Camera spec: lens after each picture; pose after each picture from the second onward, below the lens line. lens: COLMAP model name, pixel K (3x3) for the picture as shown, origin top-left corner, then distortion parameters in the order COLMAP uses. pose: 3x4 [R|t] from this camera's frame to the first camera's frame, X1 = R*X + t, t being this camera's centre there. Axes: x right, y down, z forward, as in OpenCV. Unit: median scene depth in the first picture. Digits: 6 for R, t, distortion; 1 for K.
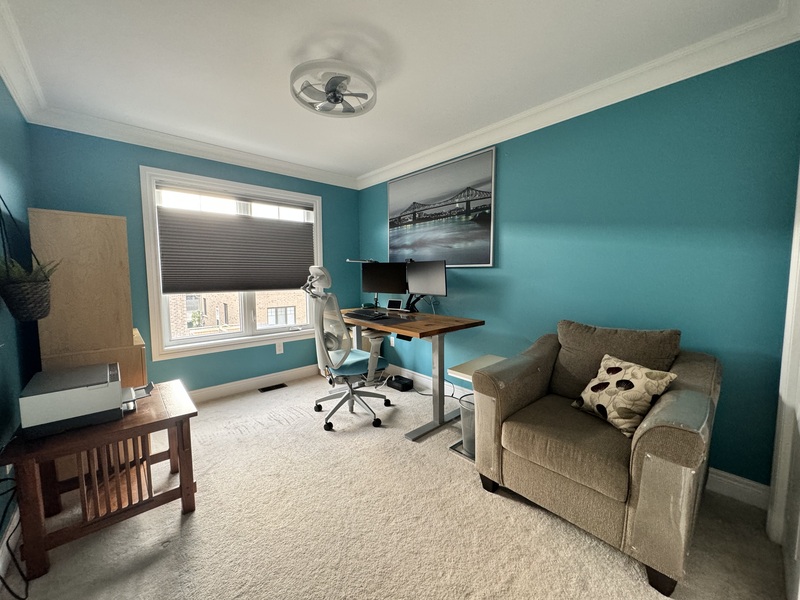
lens RADIAL K [[318.5, 0, 398.8], [0, 318.5, 298.3], [0, 0, 1]] dist [0.000767, -0.000721]
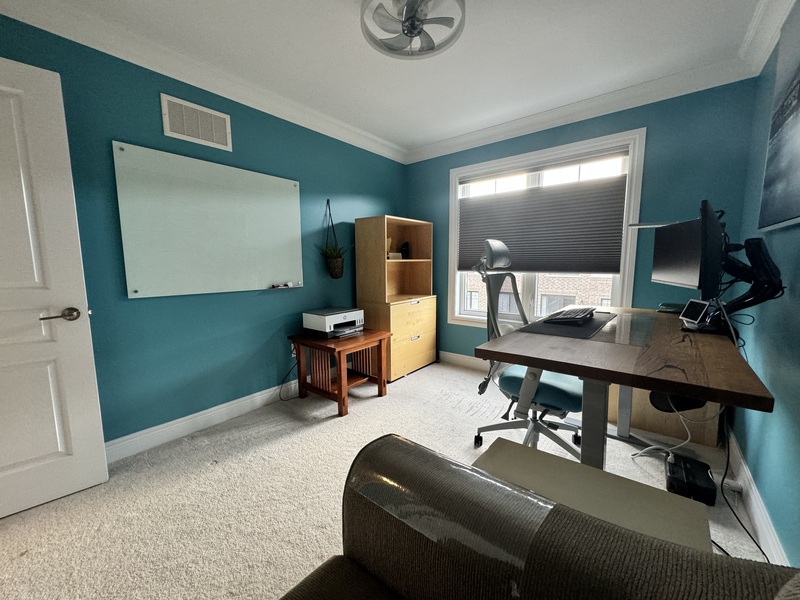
lens RADIAL K [[318.5, 0, 400.7], [0, 318.5, 298.9], [0, 0, 1]] dist [0.000767, -0.000721]
pose [[0.159191, 0.112087, -0.980864, 0.431237], [-0.070033, 0.992313, 0.102029, -0.015976], [0.984761, 0.052451, 0.165817, 0.567666]]
